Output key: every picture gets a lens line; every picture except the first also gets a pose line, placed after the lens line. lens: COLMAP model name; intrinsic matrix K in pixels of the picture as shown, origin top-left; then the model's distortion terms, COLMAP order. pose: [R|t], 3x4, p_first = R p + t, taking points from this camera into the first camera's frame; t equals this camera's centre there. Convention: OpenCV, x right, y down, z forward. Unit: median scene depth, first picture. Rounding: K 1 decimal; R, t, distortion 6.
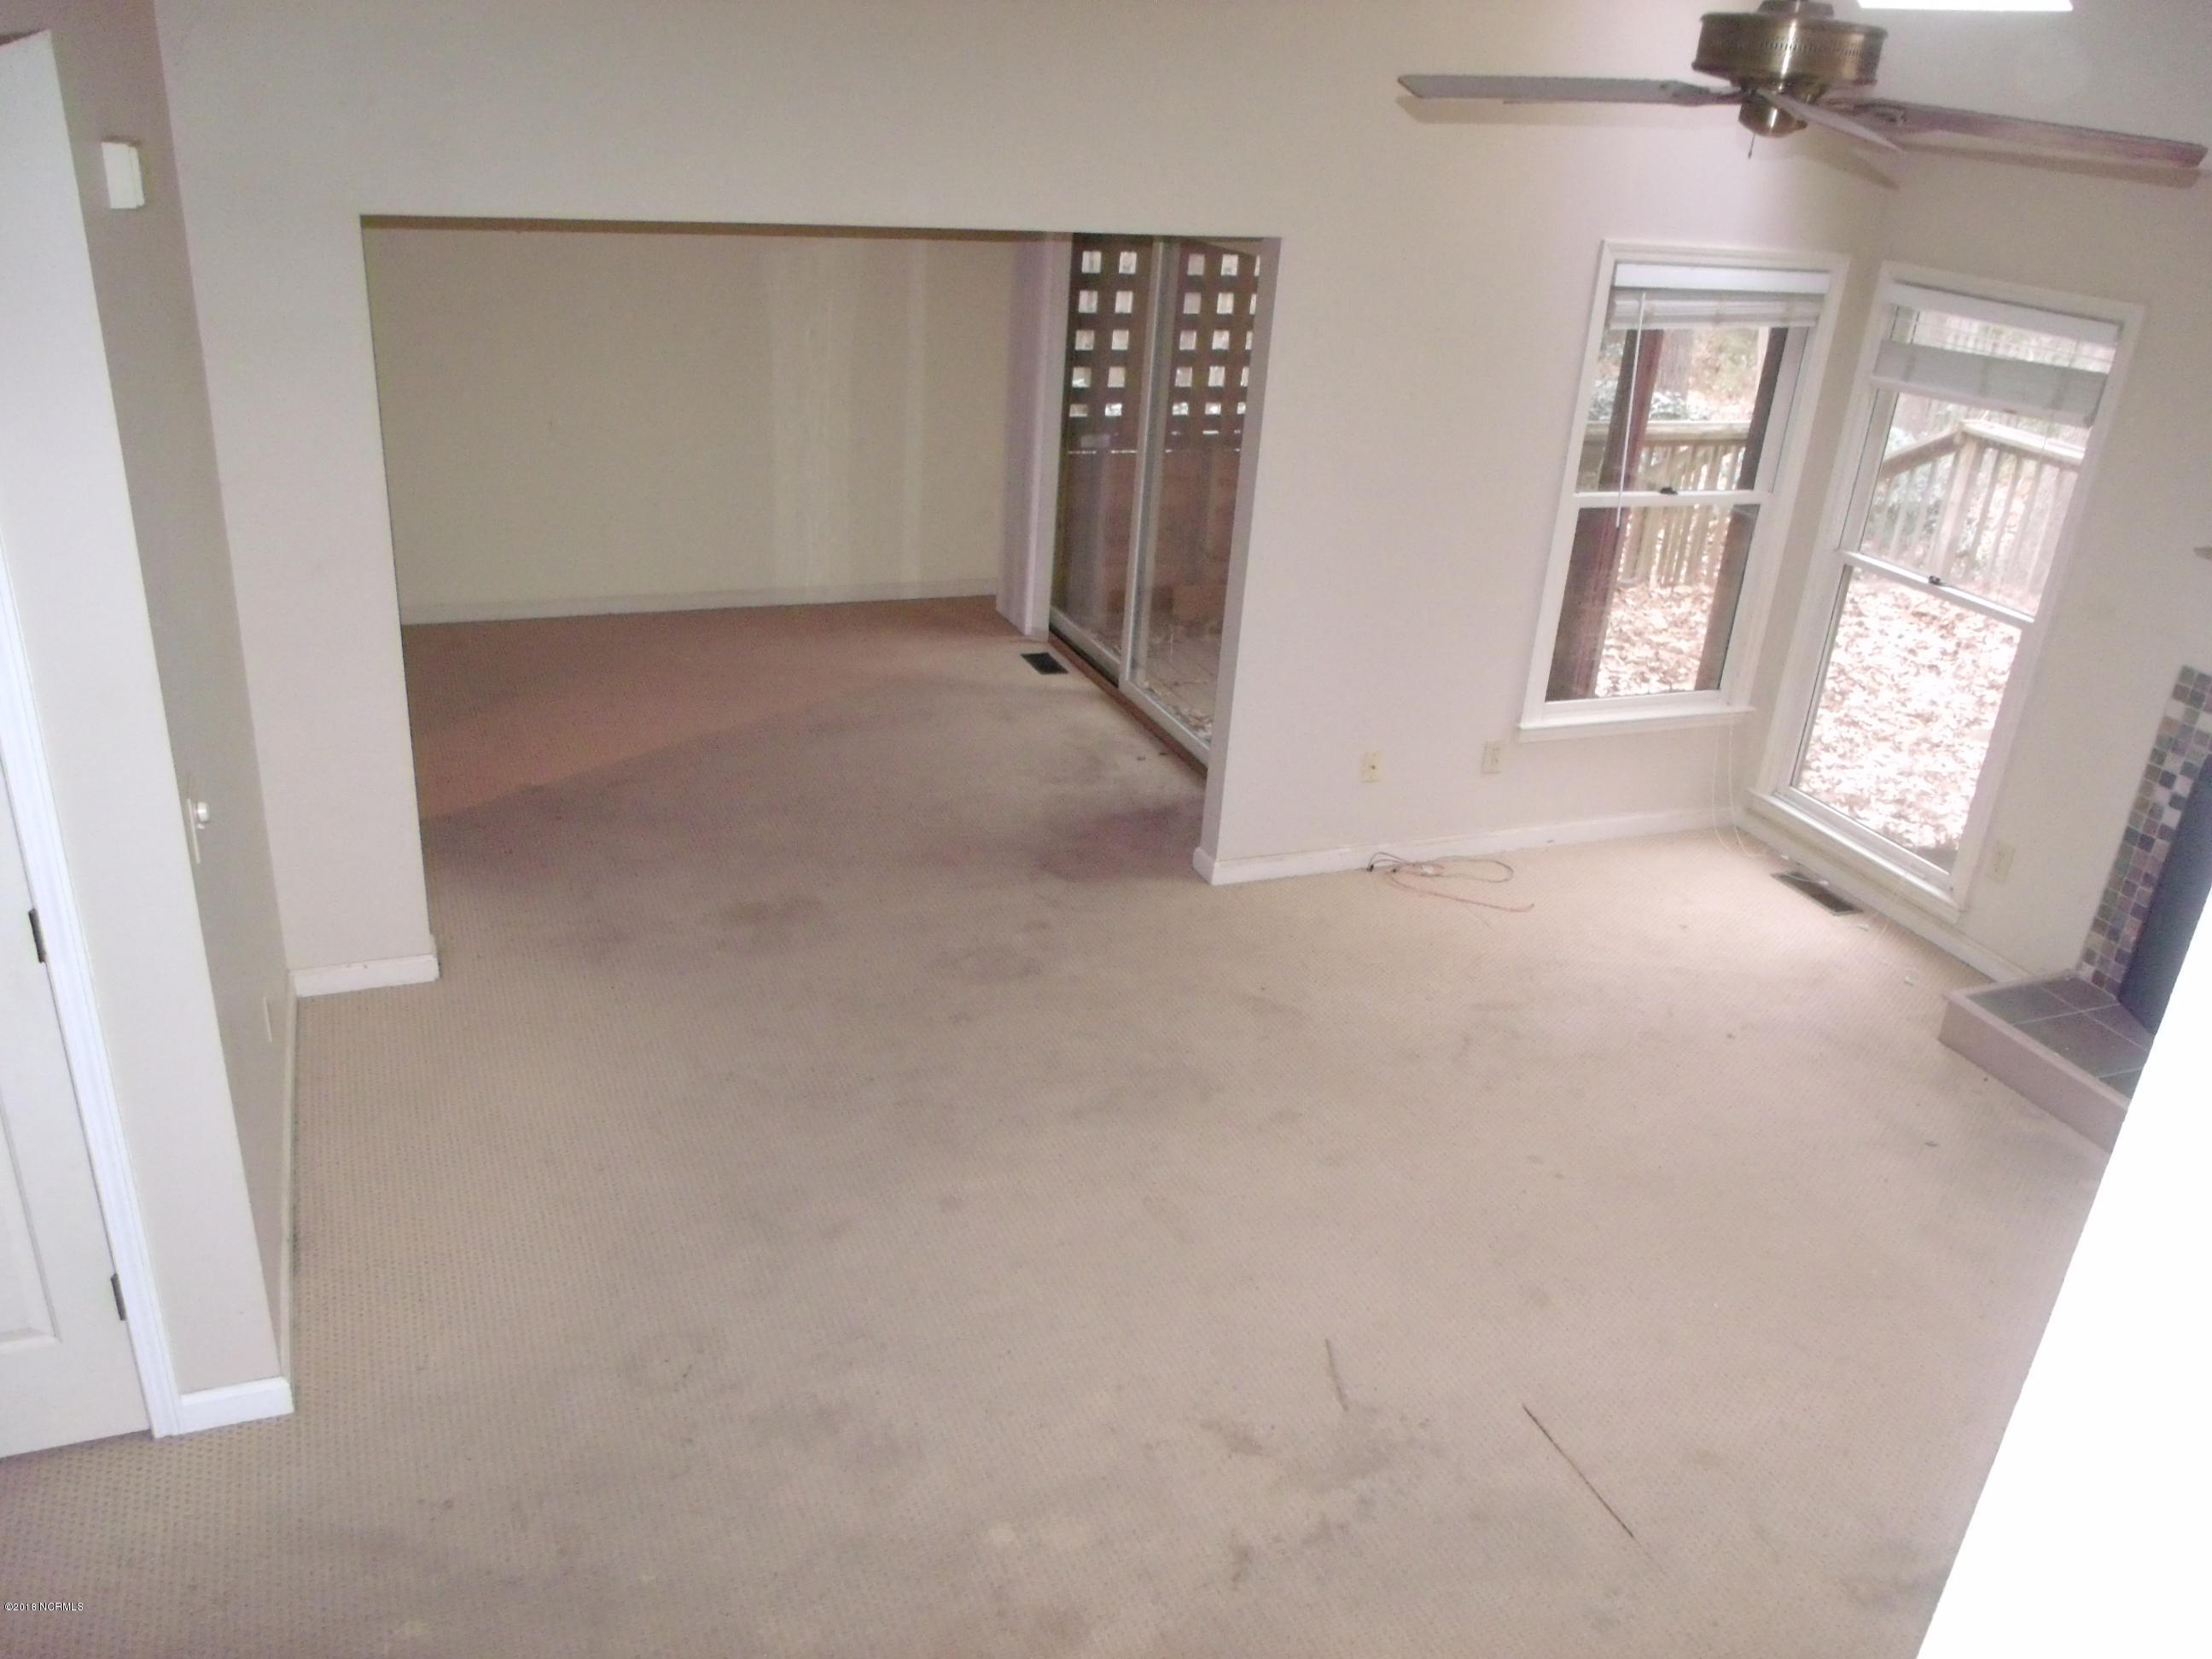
lens RADIAL K [[1743.7, 0, 1108.8], [0, 1743.7, 861.4], [0, 0, 1]] dist [-0.040052, 0.005647]
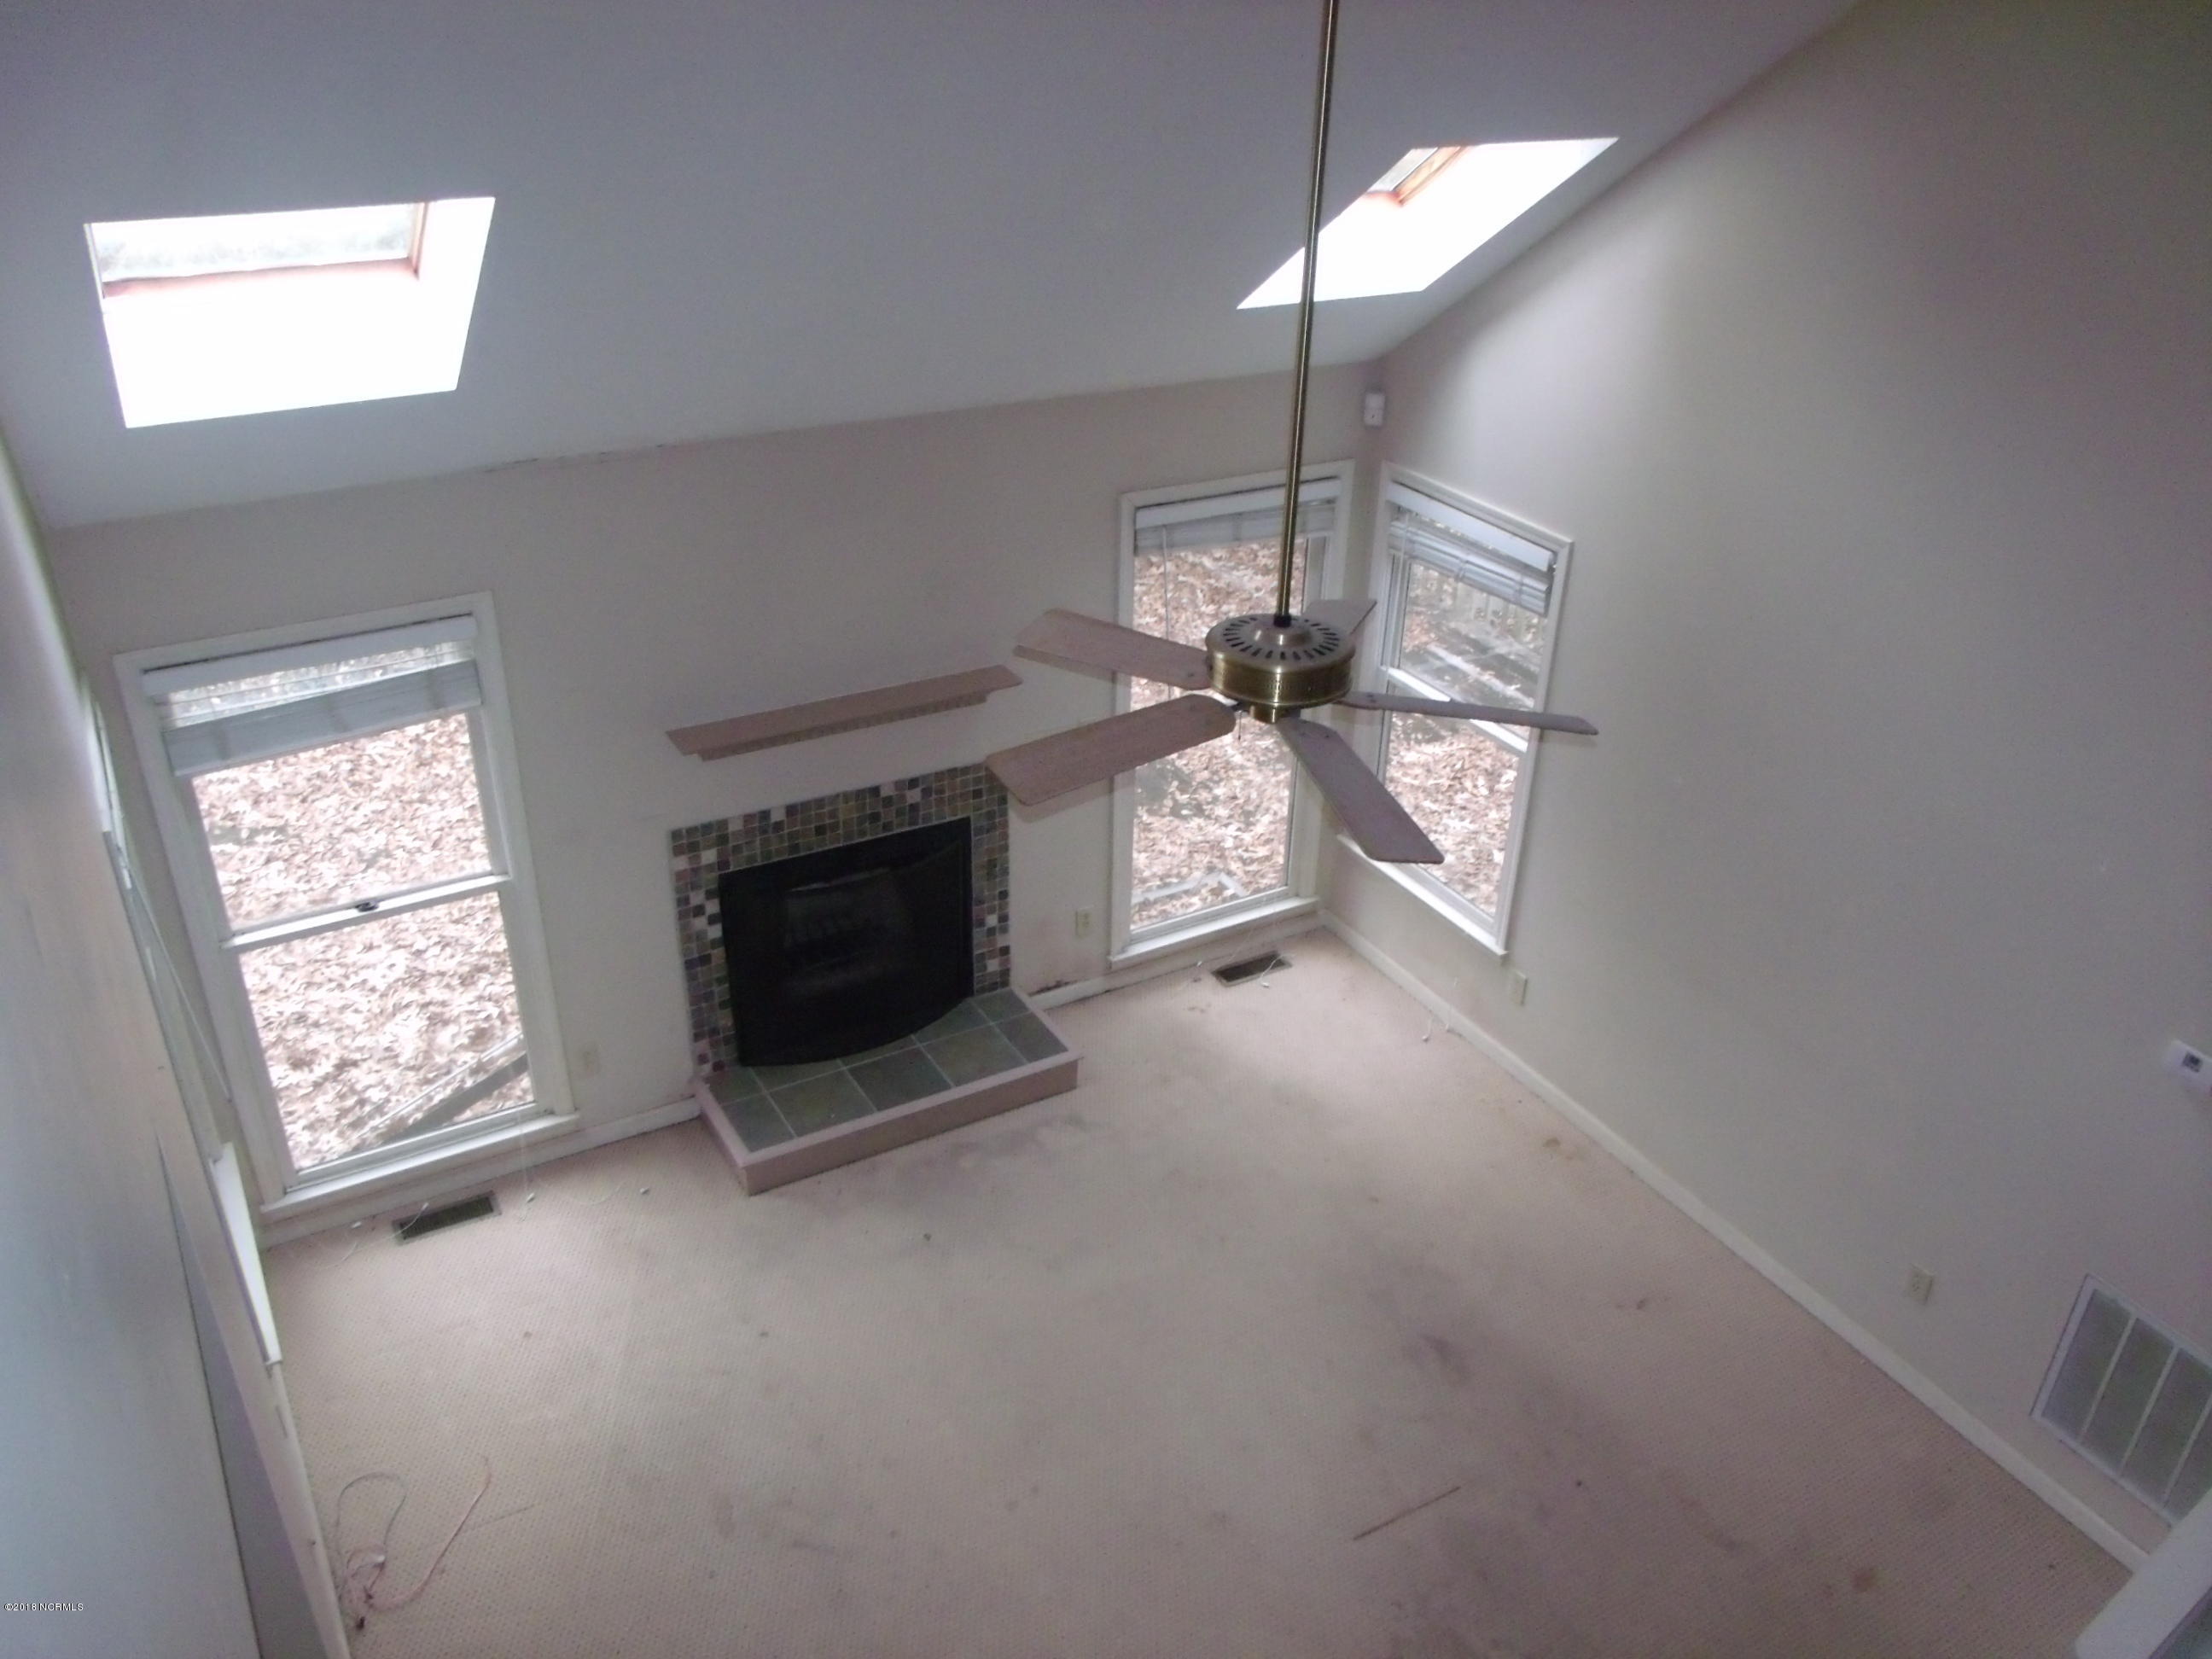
lens RADIAL K [[1743.7, 0, 1108.8], [0, 1743.7, 861.4], [0, 0, 1]] dist [-0.040052, 0.005647]
pose [[-0.138288, -0.553182, 0.821503, -0.309814], [0.389580, 0.732221, 0.558641, -0.509459], [-0.910552, 0.397294, 0.114251, 0.482998]]
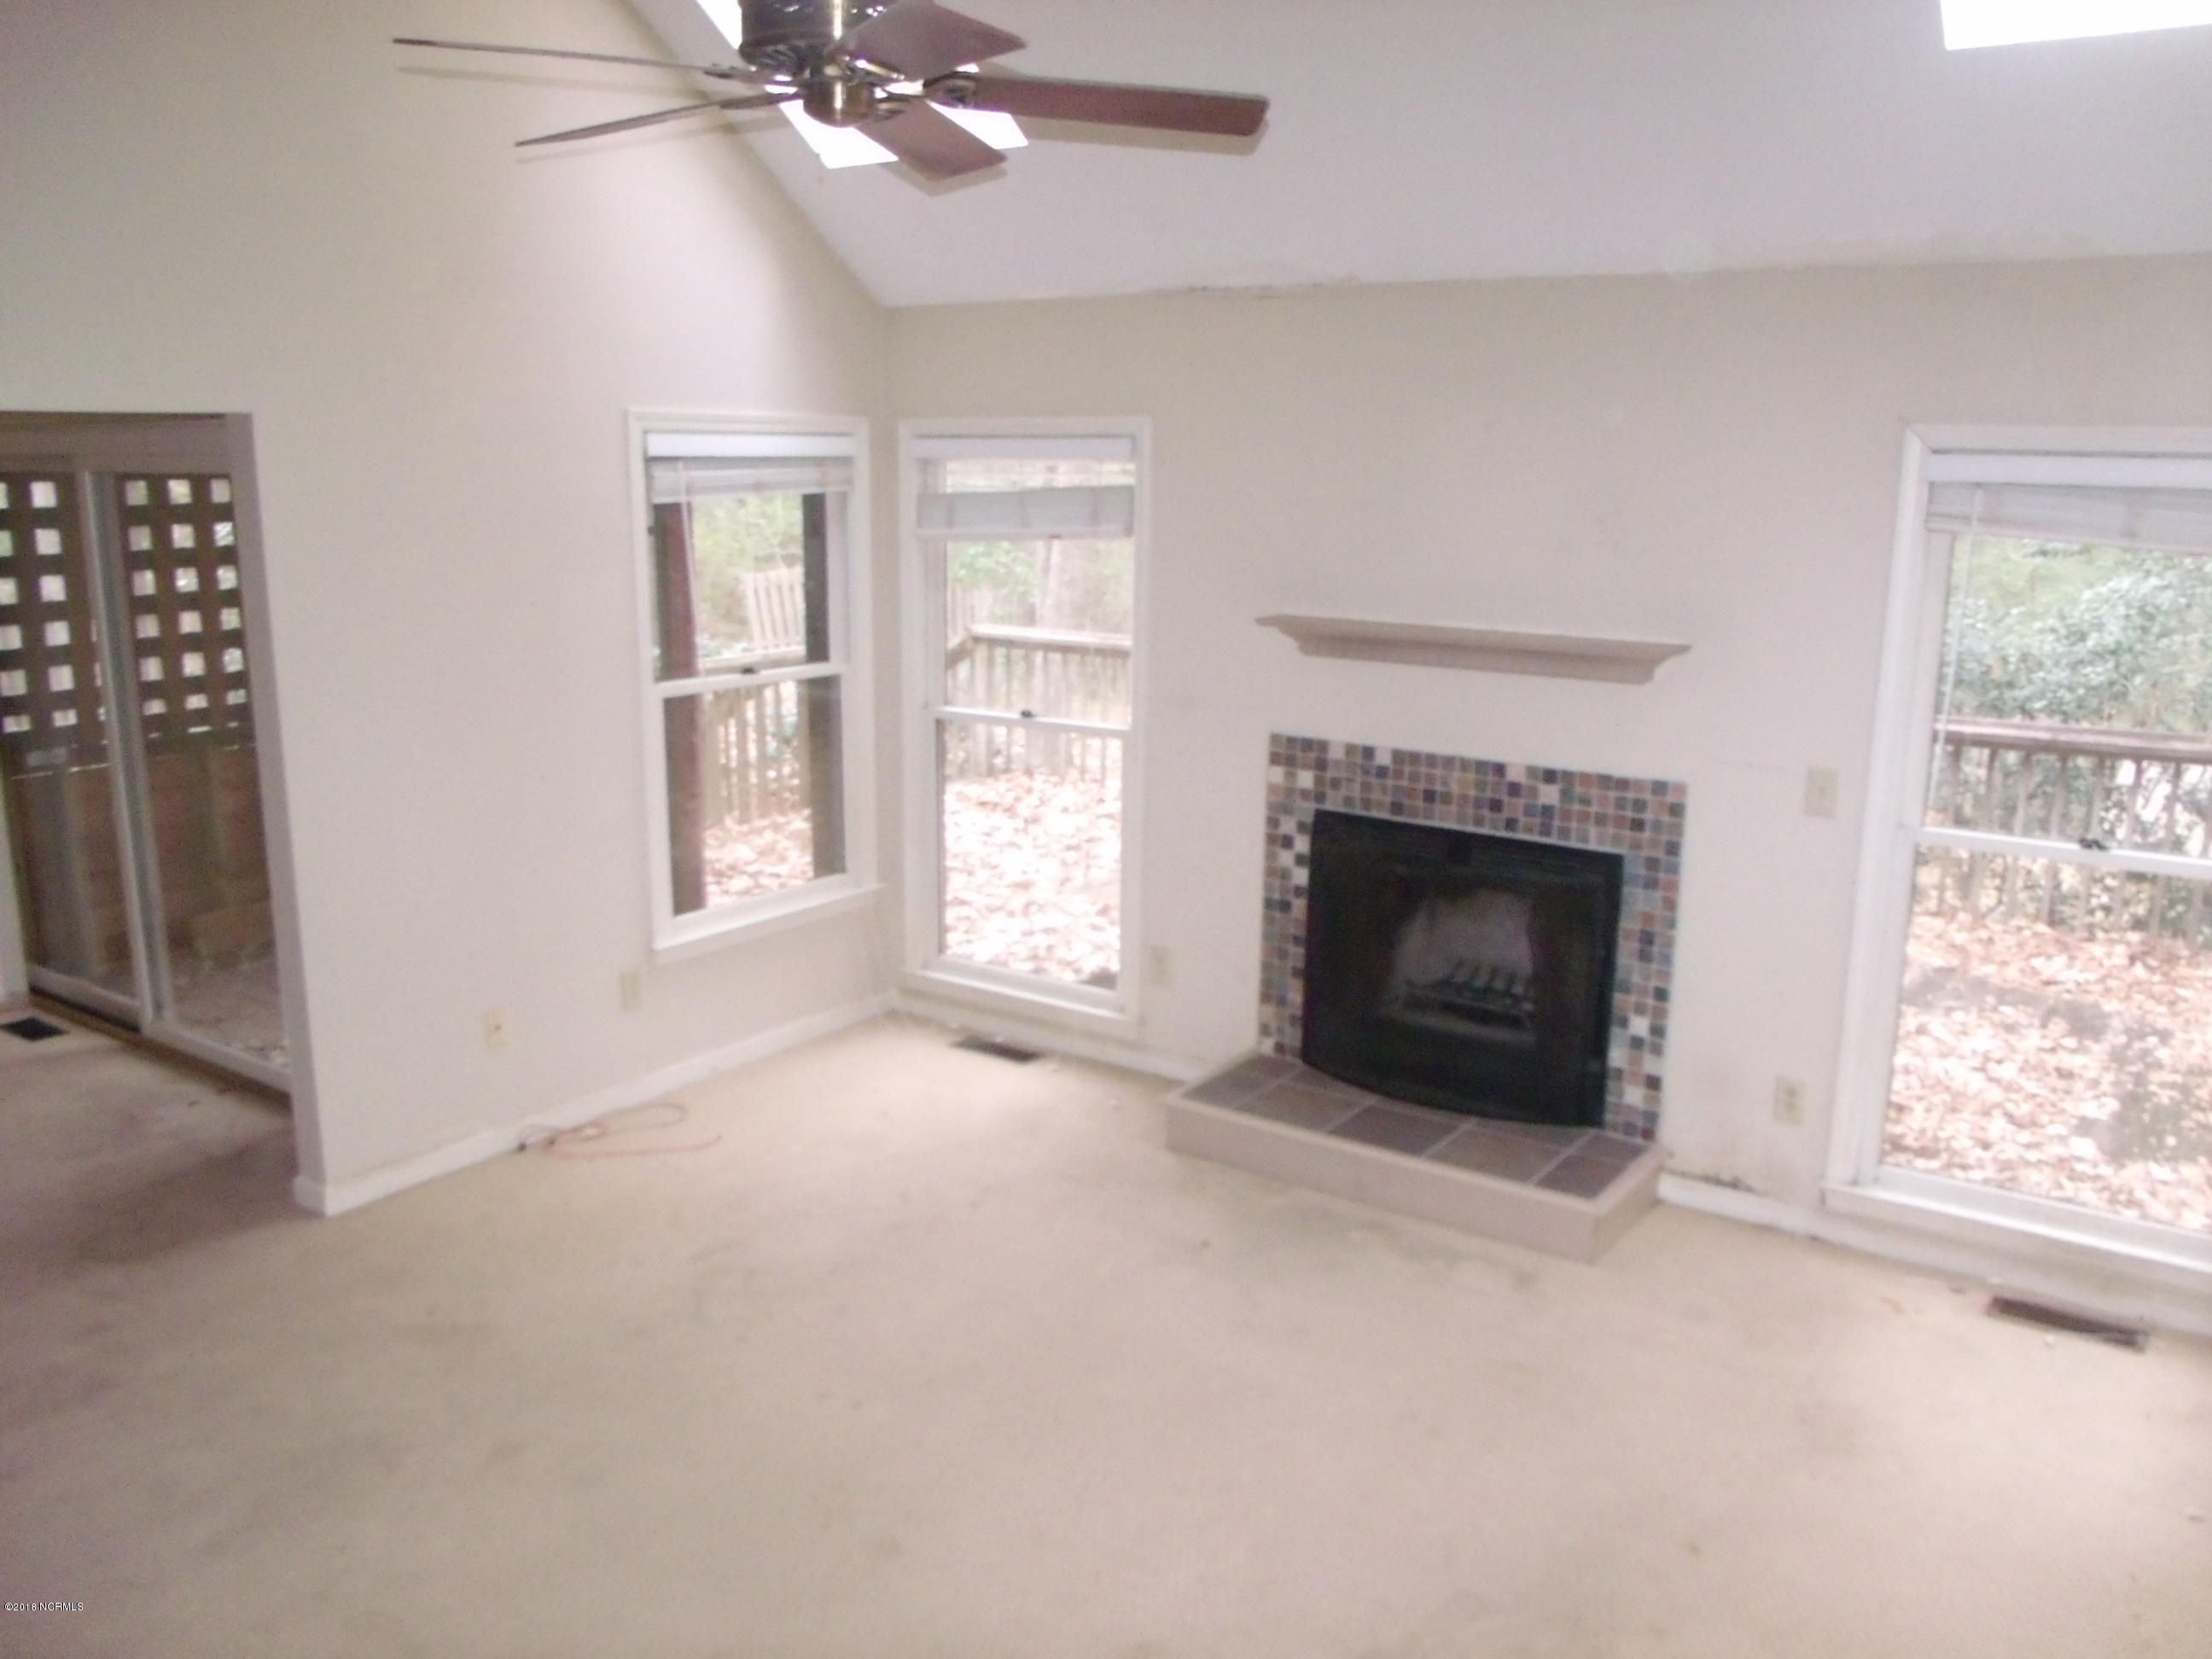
lens RADIAL K [[1743.7, 0, 1108.8], [0, 1743.7, 861.4], [0, 0, 1]] dist [-0.040052, 0.005647]
pose [[0.840619, -0.181629, 0.510265, -0.013241], [0.272867, 0.955823, -0.109299, 0.040453], [-0.467871, 0.231114, 0.853043, 0.122917]]
